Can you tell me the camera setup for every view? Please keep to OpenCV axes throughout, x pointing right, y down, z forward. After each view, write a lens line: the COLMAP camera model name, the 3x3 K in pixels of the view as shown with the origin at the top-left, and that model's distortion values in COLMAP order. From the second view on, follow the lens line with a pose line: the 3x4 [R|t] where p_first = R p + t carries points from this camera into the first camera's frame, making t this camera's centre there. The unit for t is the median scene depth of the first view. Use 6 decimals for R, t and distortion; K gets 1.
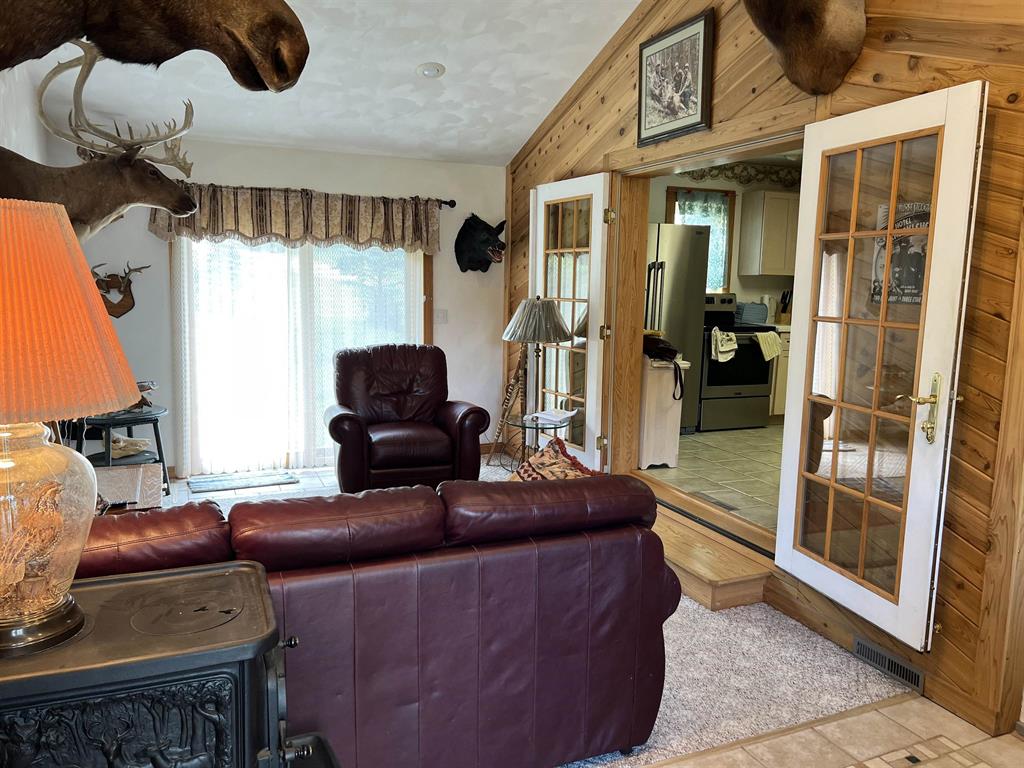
lens RADIAL K [[773.1, 0, 521.1], [0, 773.1, 391.3], [0, 0, 1]] dist [0.062686, -0.073797]
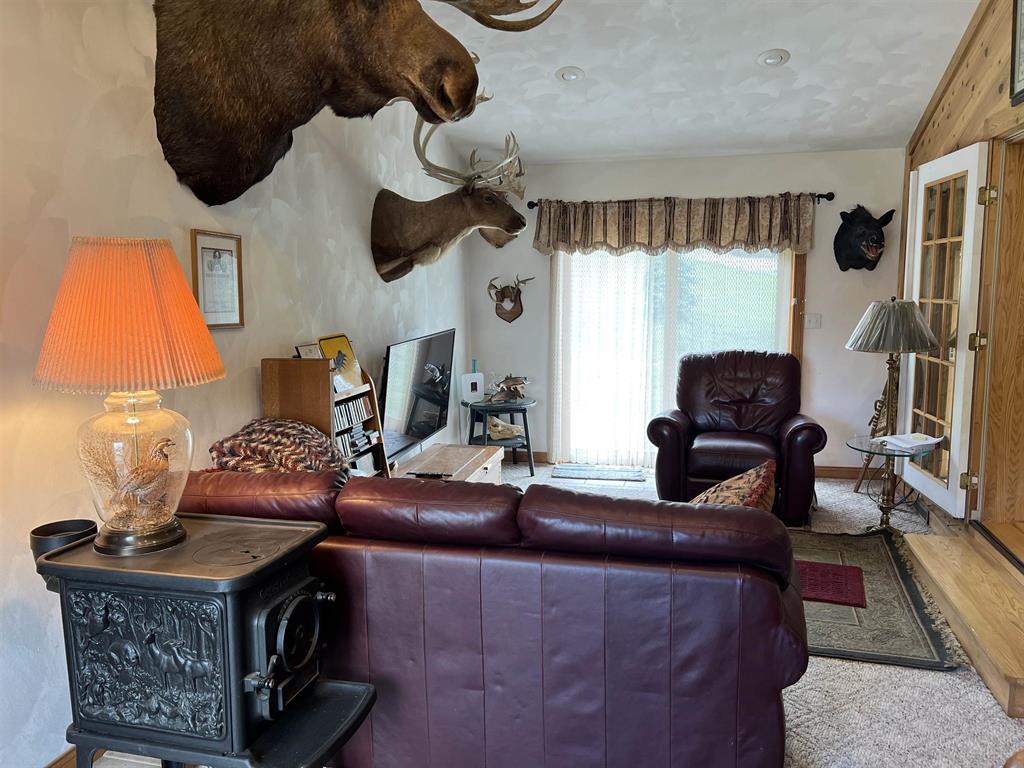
lens RADIAL K [[773.1, 0, 514.8], [0, 773.1, 389.5], [0, 0, 1]] dist [0.062686, -0.073797]
pose [[0.798918, 0.057760, -0.598659, 0.200473], [-0.063086, 0.997935, 0.012094, -0.007143], [0.598122, 0.028105, 0.800912, 0.071246]]
